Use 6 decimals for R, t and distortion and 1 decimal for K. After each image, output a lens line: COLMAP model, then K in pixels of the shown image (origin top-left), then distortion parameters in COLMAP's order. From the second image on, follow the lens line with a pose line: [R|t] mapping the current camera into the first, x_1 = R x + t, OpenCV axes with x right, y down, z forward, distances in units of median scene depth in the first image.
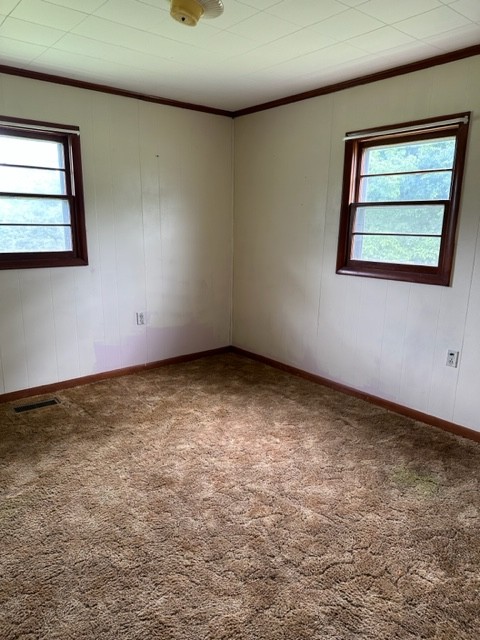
lens RADIAL K [[450.1, 0, 240.0], [0, 450.1, 320.0], [0, 0, 1]] dist [0.084705, -0.105875]
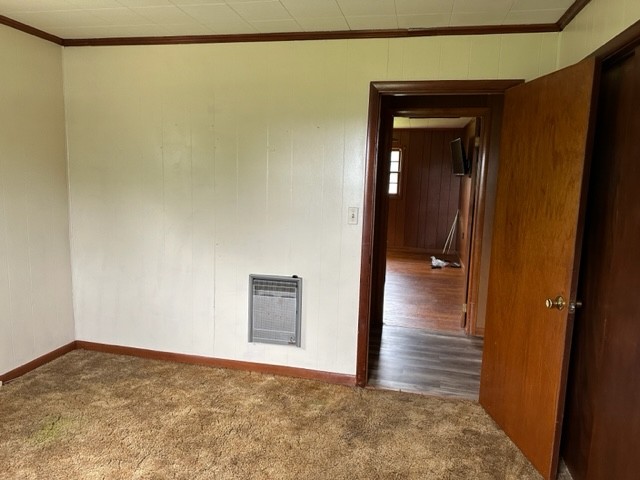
lens RADIAL K [[450.1, 0, 319.6], [0, 450.1, 236.0], [0, 0, 1]] dist [0.084705, -0.105875]
pose [[-0.597443, -0.154367, 0.786913, -0.936331], [0.132773, 0.948712, 0.286910, -0.364119], [-0.790843, 0.275893, -0.546306, 1.275066]]
